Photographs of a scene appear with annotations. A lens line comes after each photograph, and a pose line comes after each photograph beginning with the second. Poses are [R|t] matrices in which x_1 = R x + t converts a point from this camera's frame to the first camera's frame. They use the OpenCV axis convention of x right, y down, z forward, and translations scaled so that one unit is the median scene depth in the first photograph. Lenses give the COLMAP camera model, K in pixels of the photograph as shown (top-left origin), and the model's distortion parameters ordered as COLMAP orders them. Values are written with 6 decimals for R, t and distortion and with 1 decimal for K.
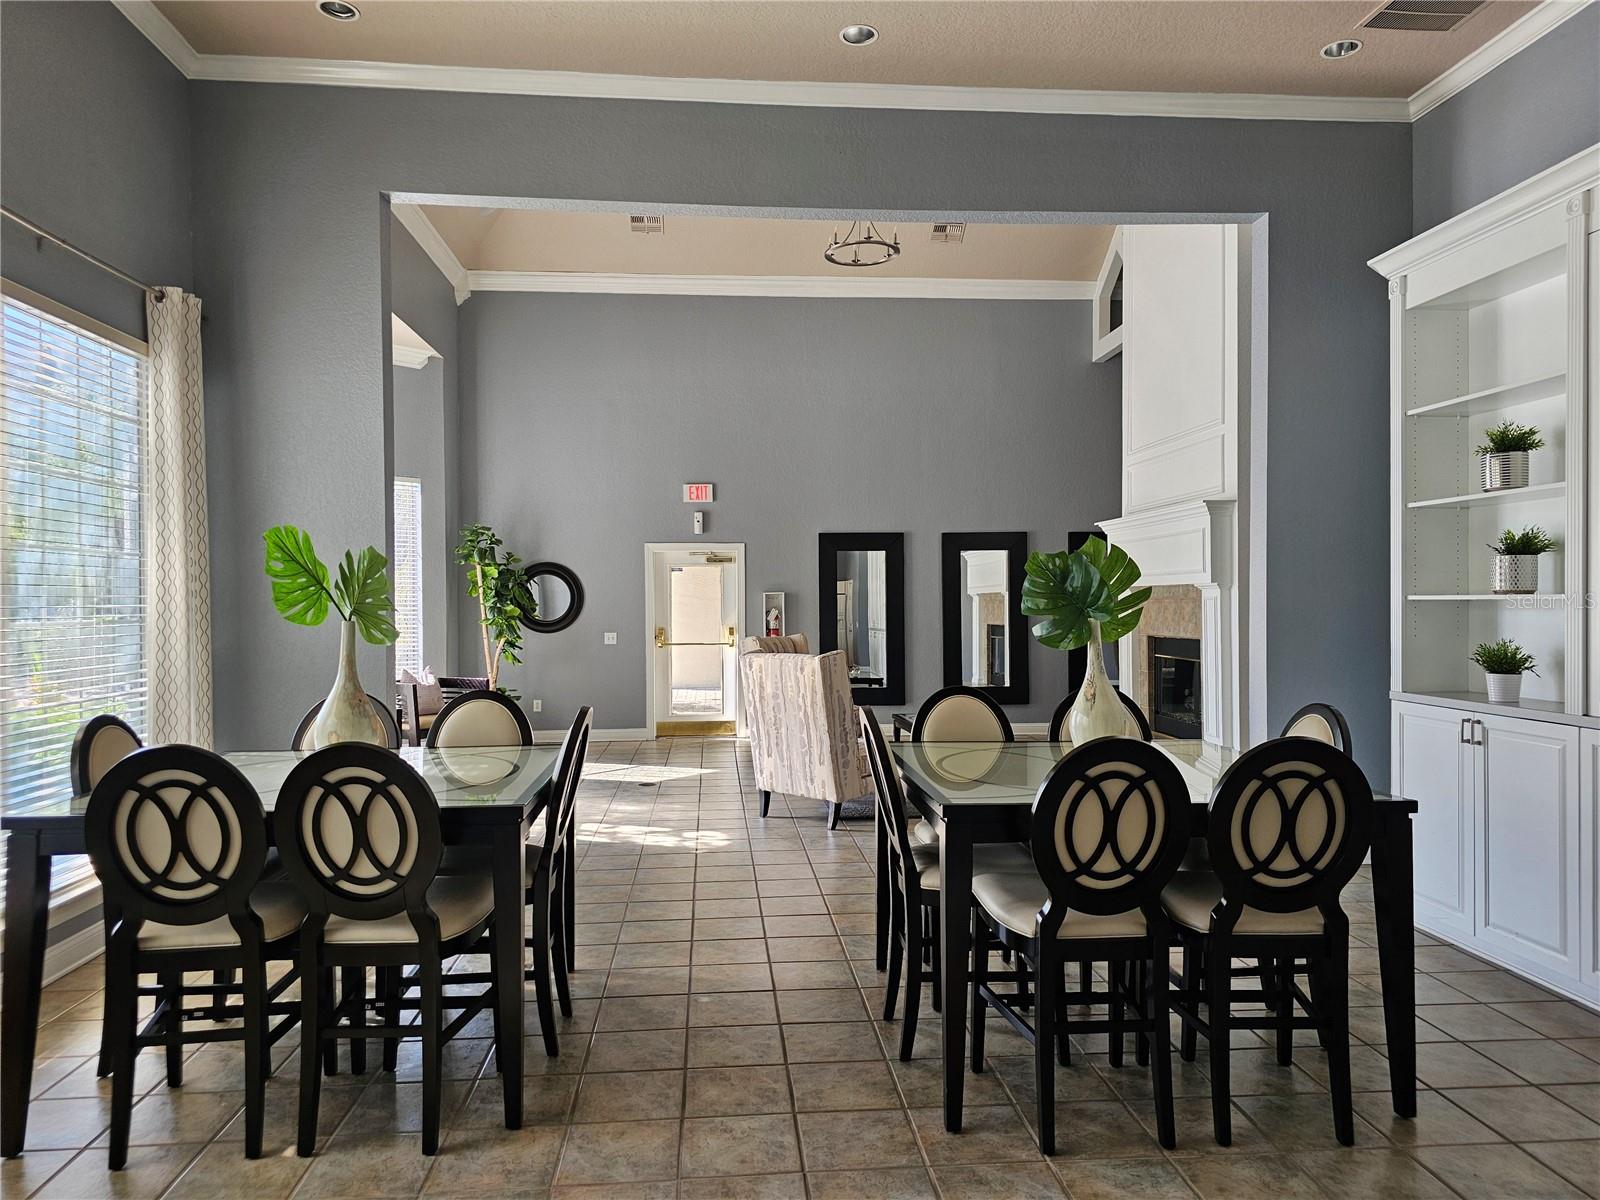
lens RADIAL K [[1070.1, 0, 800.3], [0, 1070.1, 605.7], [0, 0, 1]] dist [0.043386, -0.045123]
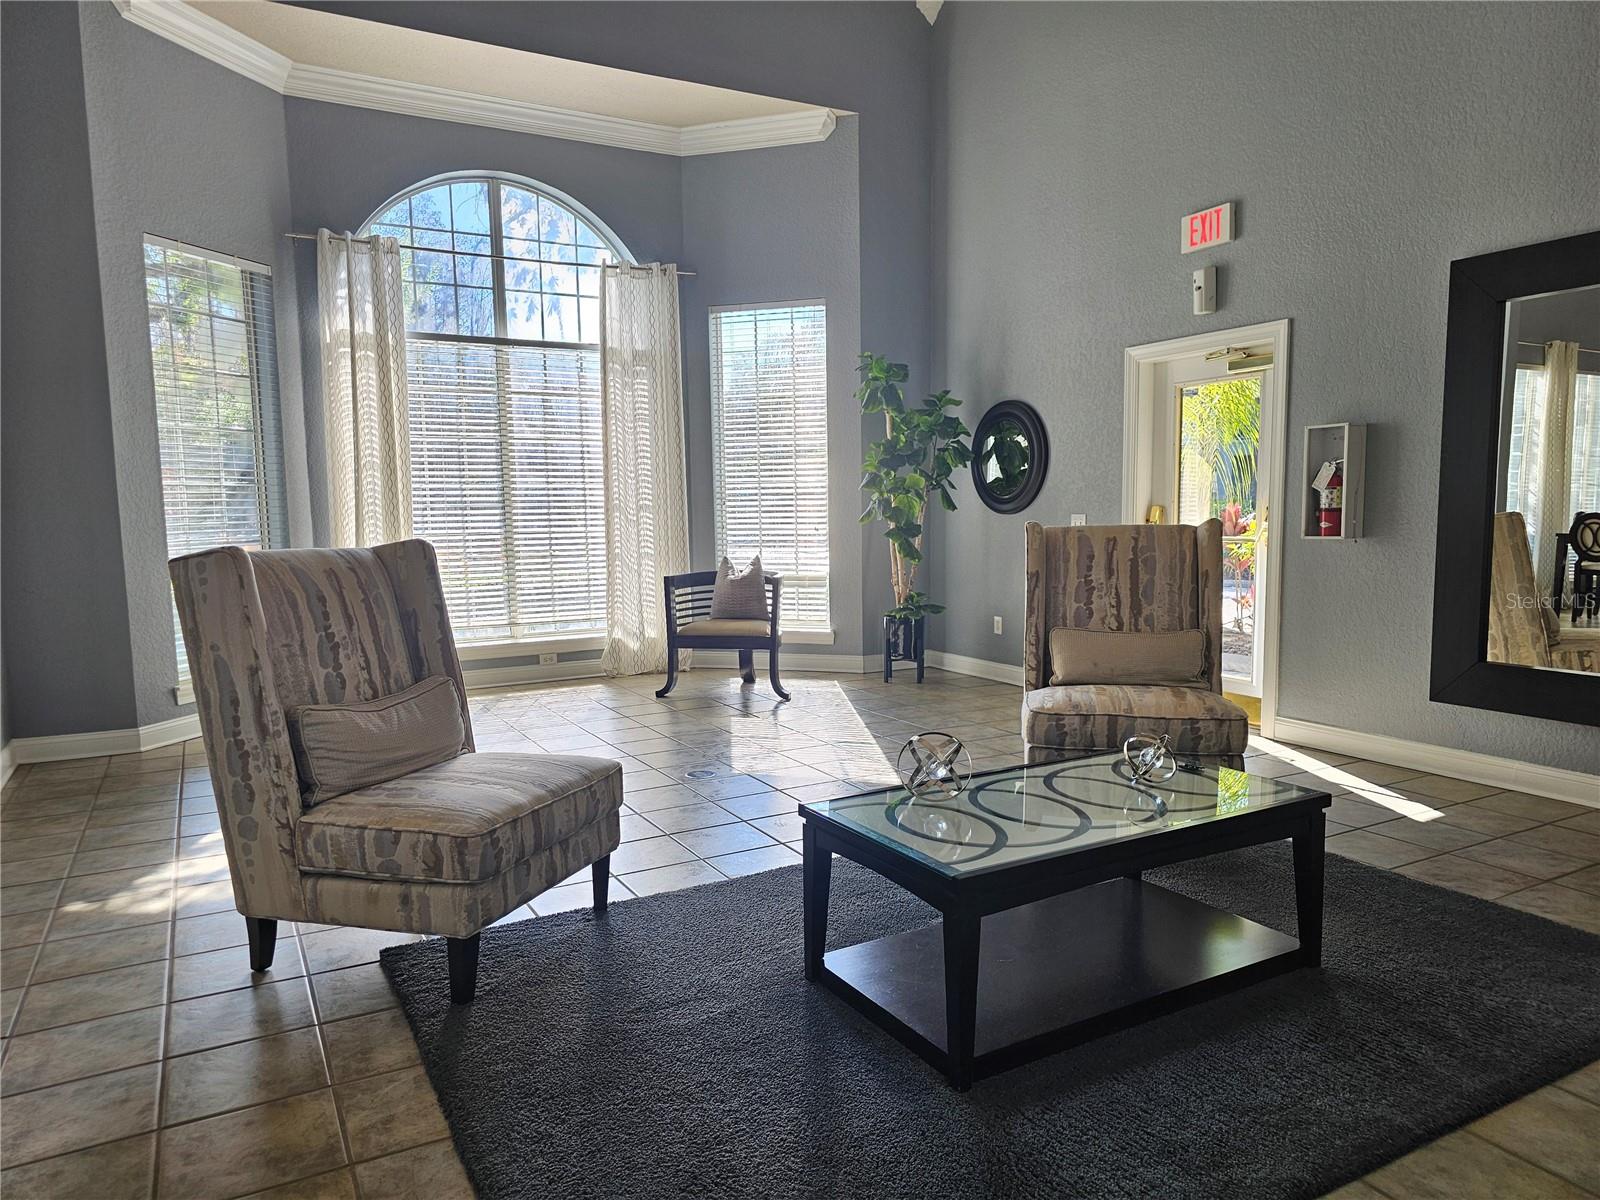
lens RADIAL K [[1070.1, 0, 799.0], [0, 1070.1, 599.0], [0, 0, 1]] dist [0.043386, -0.045123]
pose [[0.411073, 0.082806, -0.907834, 0.288925], [0.016178, 0.995046, 0.098087, 0.011727], [0.911459, -0.055008, 0.407697, 0.620990]]
